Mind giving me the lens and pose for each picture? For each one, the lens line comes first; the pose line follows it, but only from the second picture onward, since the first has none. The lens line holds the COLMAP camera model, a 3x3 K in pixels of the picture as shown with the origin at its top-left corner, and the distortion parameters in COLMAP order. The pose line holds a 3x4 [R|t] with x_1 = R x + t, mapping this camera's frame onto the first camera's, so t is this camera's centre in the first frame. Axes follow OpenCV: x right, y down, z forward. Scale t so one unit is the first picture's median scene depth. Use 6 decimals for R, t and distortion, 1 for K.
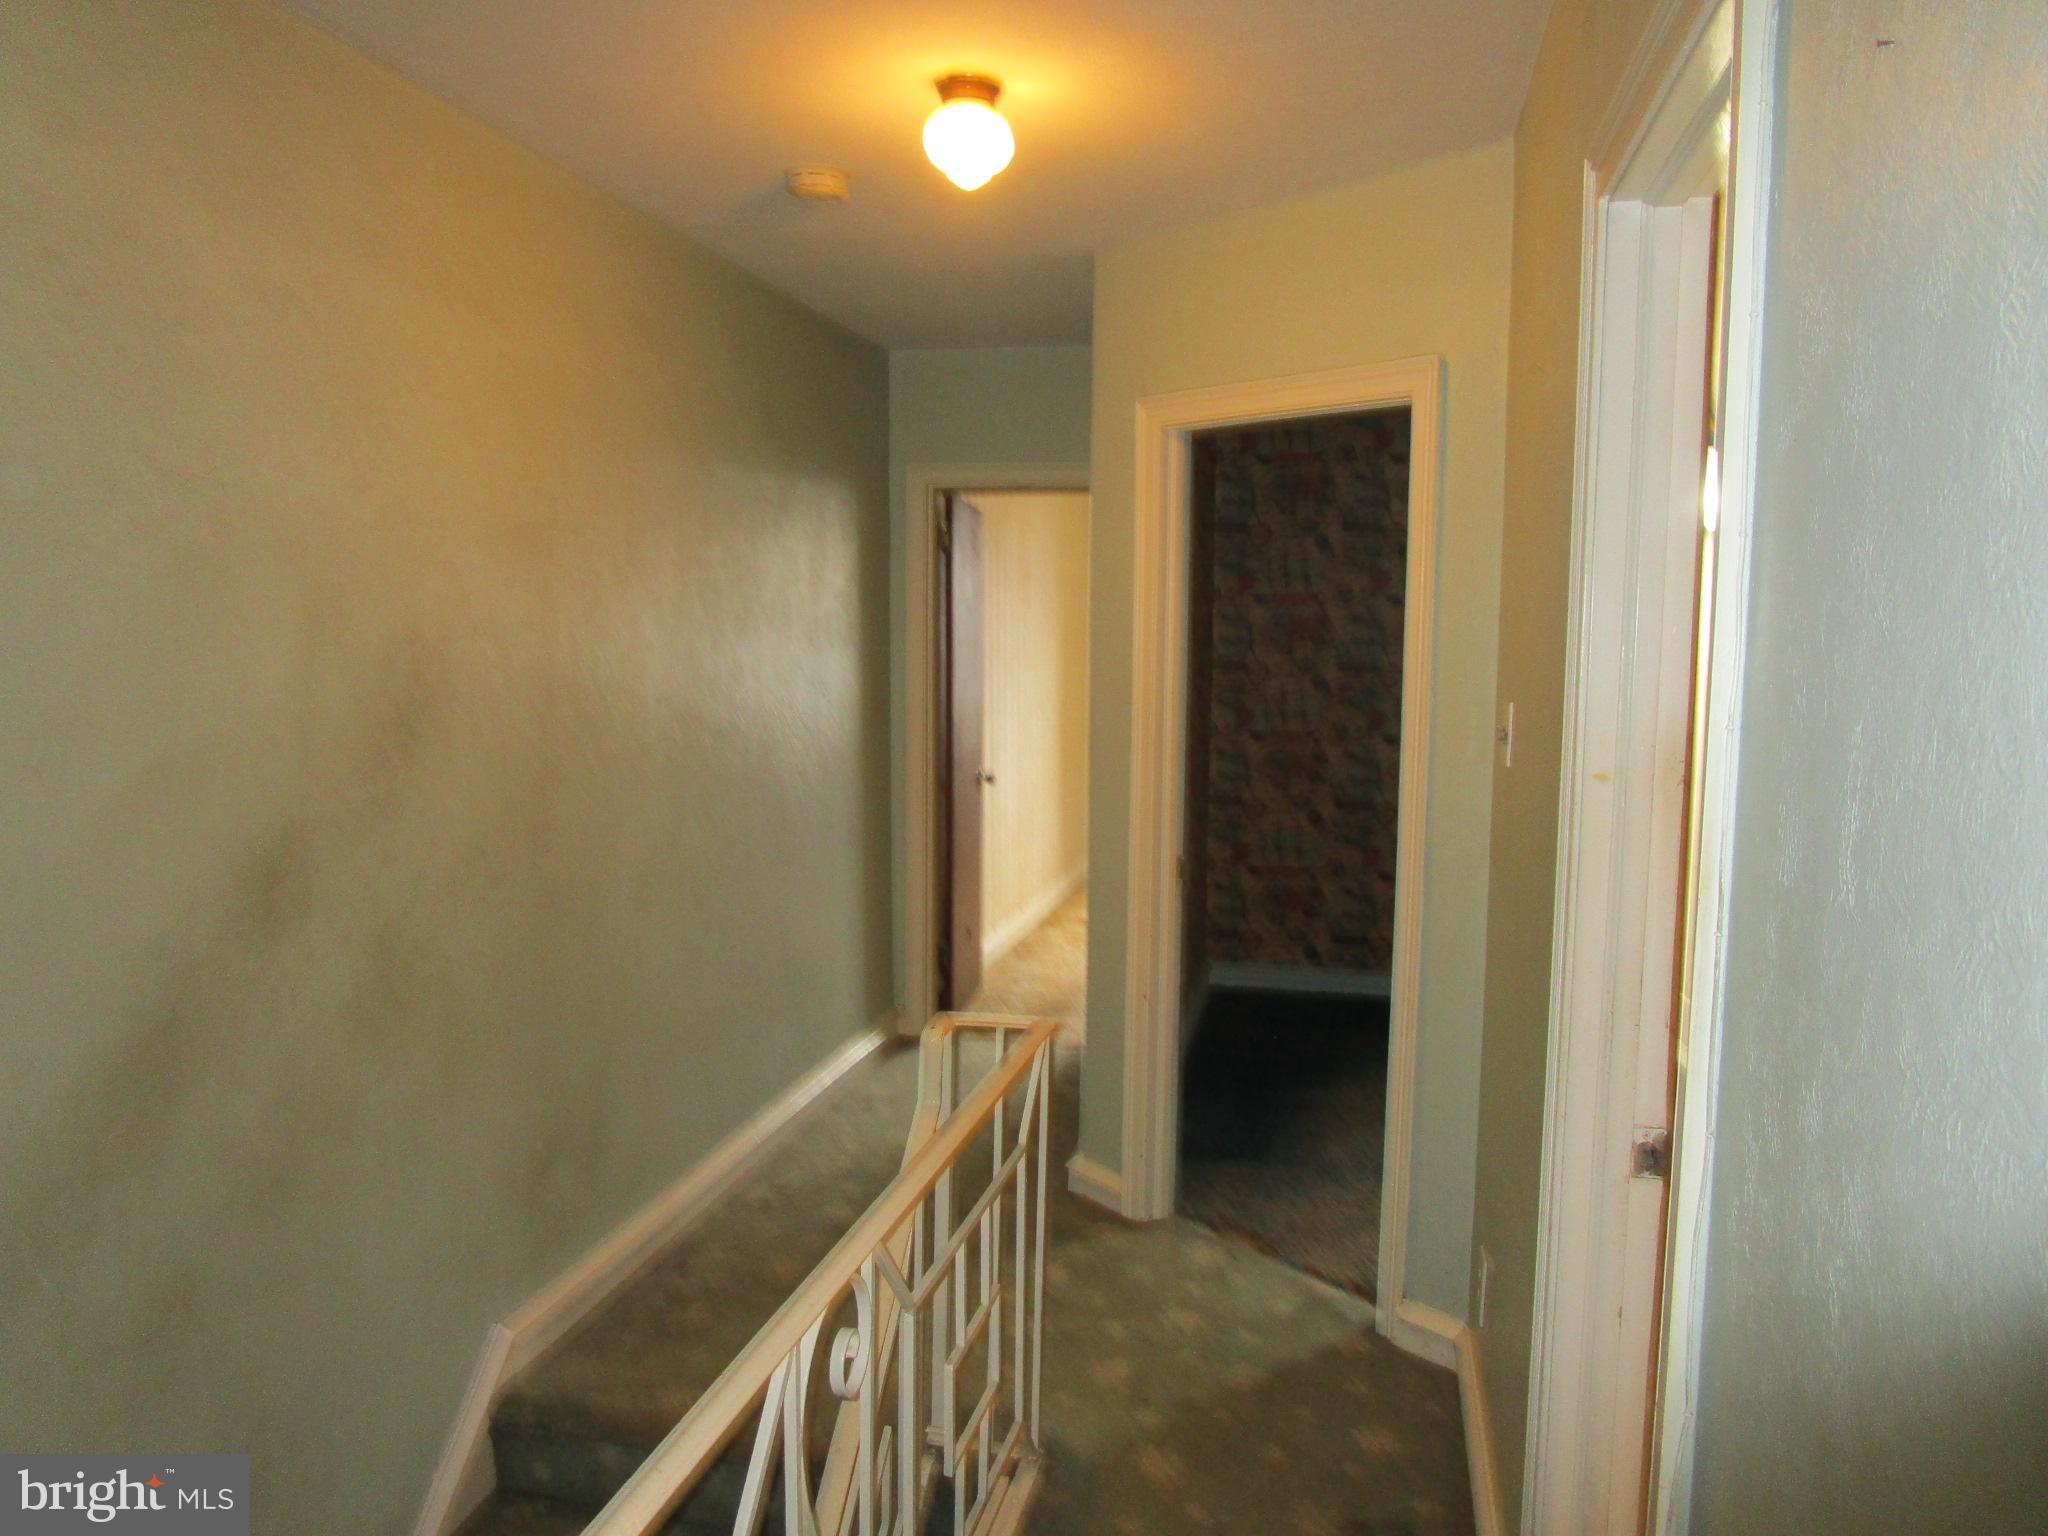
lens RADIAL K [[1447.0, 0, 1013.0], [0, 1447.0, 768.7], [0, 0, 1]] dist [-0.033959, 0.009740]
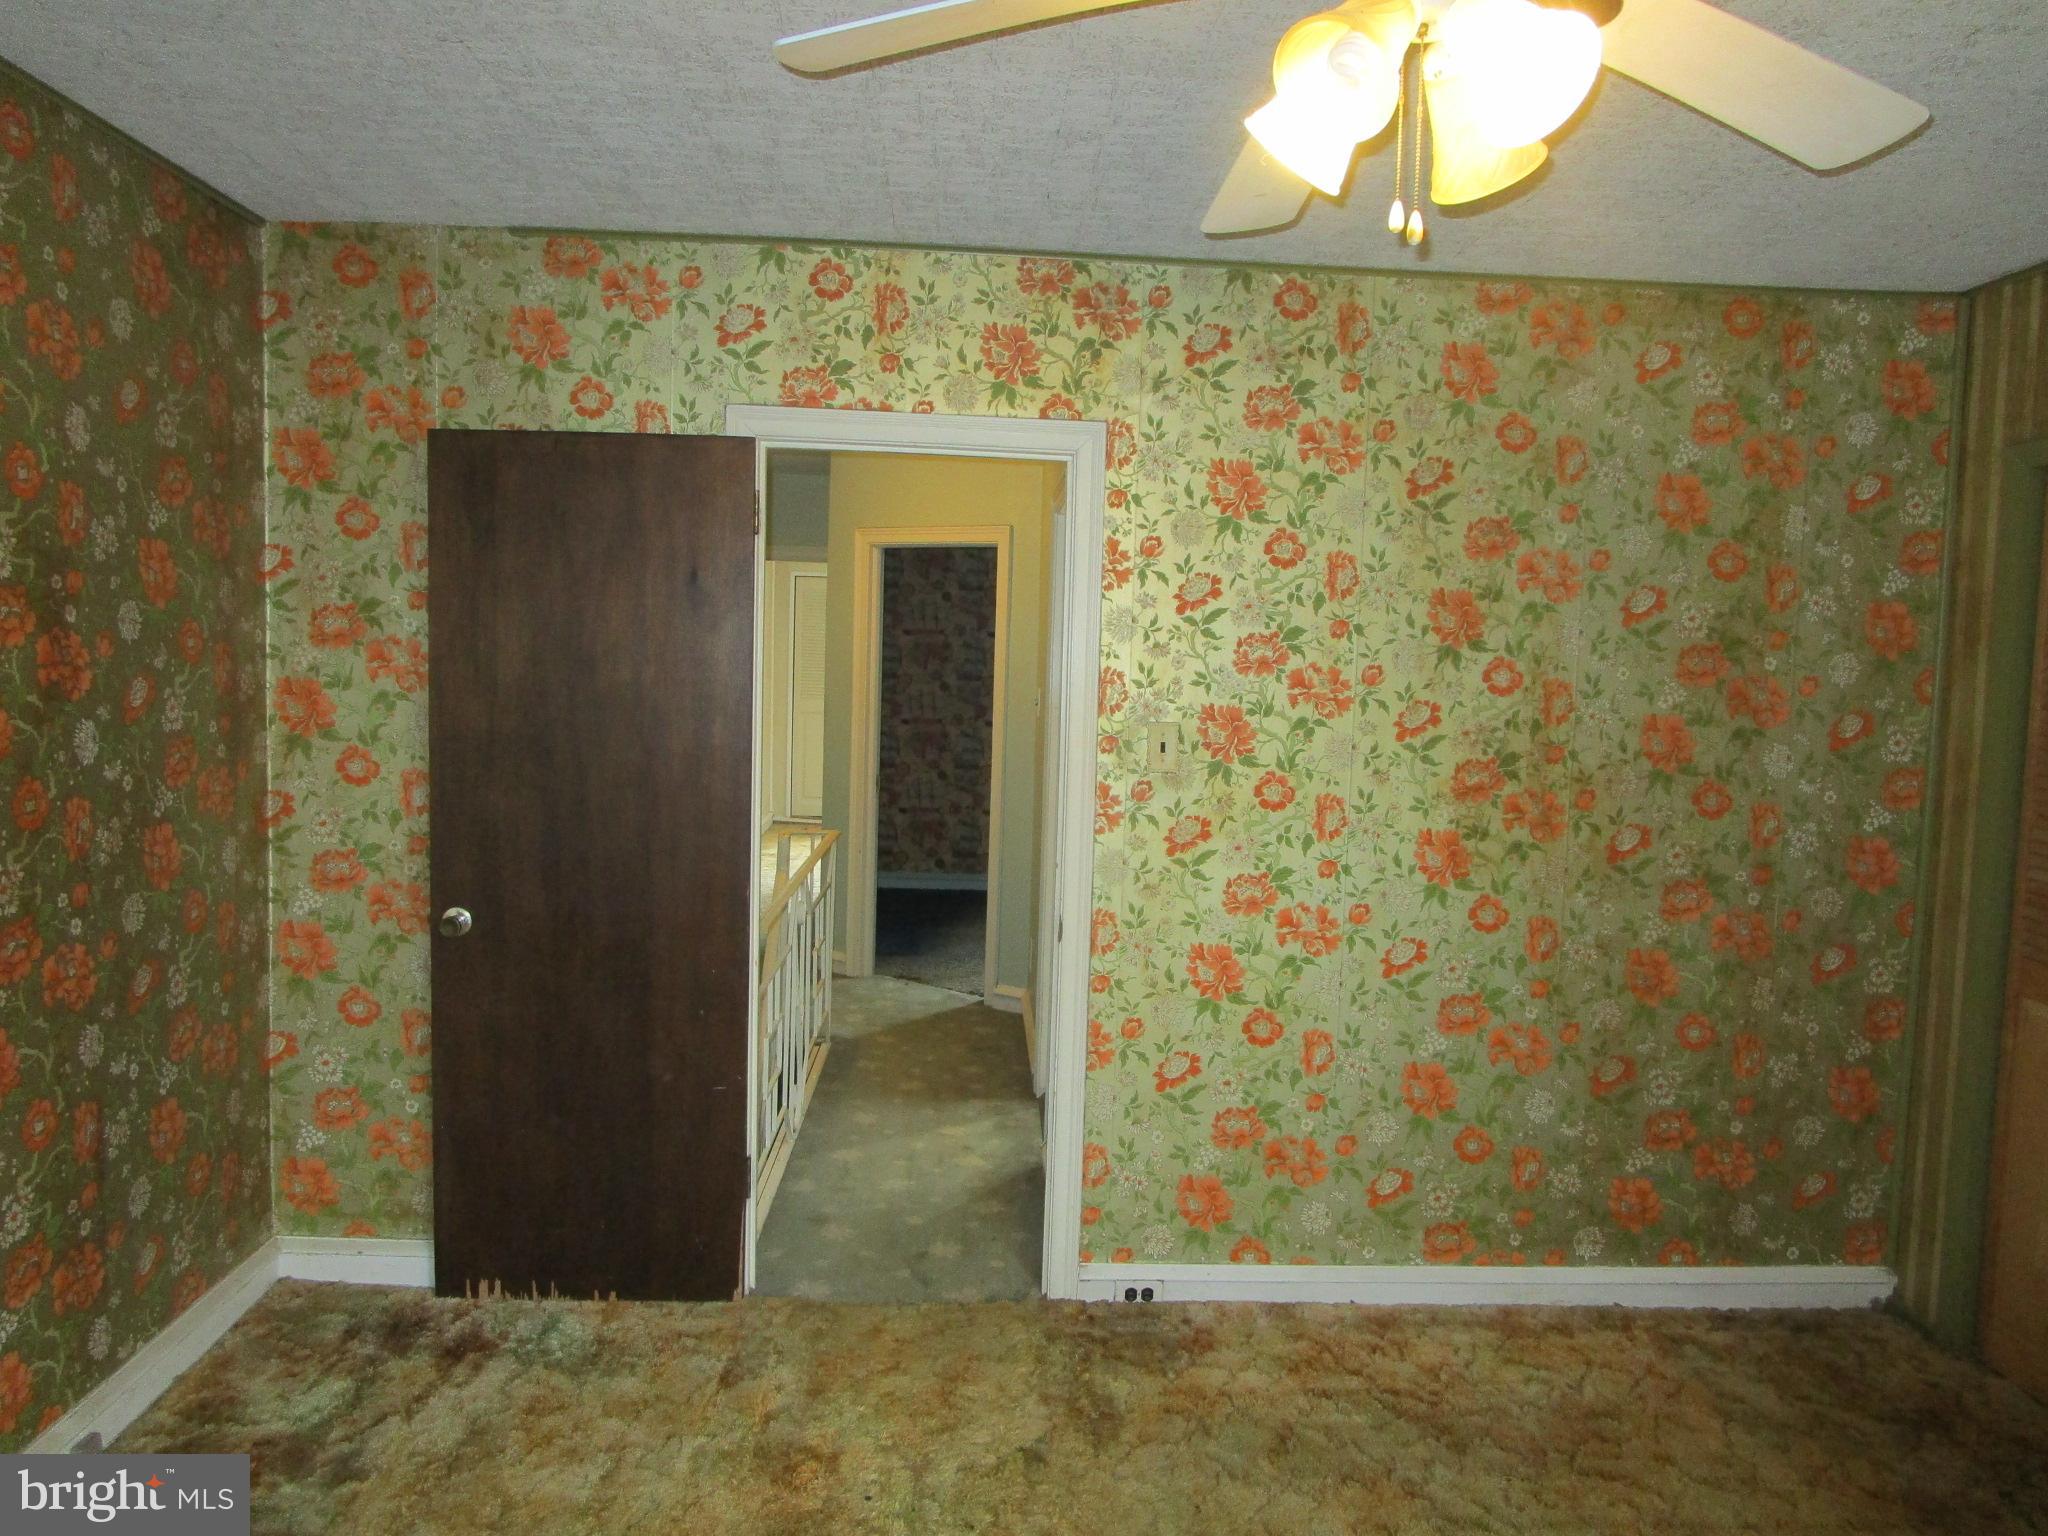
lens RADIAL K [[1447.0, 0, 1013.0], [0, 1447.0, 768.7], [0, 0, 1]] dist [-0.033959, 0.009740]
pose [[0.963942, -0.004397, 0.266076, -0.197636], [0.007459, 0.999917, -0.010497, 0.070362], [-0.266008, 0.012103, 0.963895, -0.781557]]
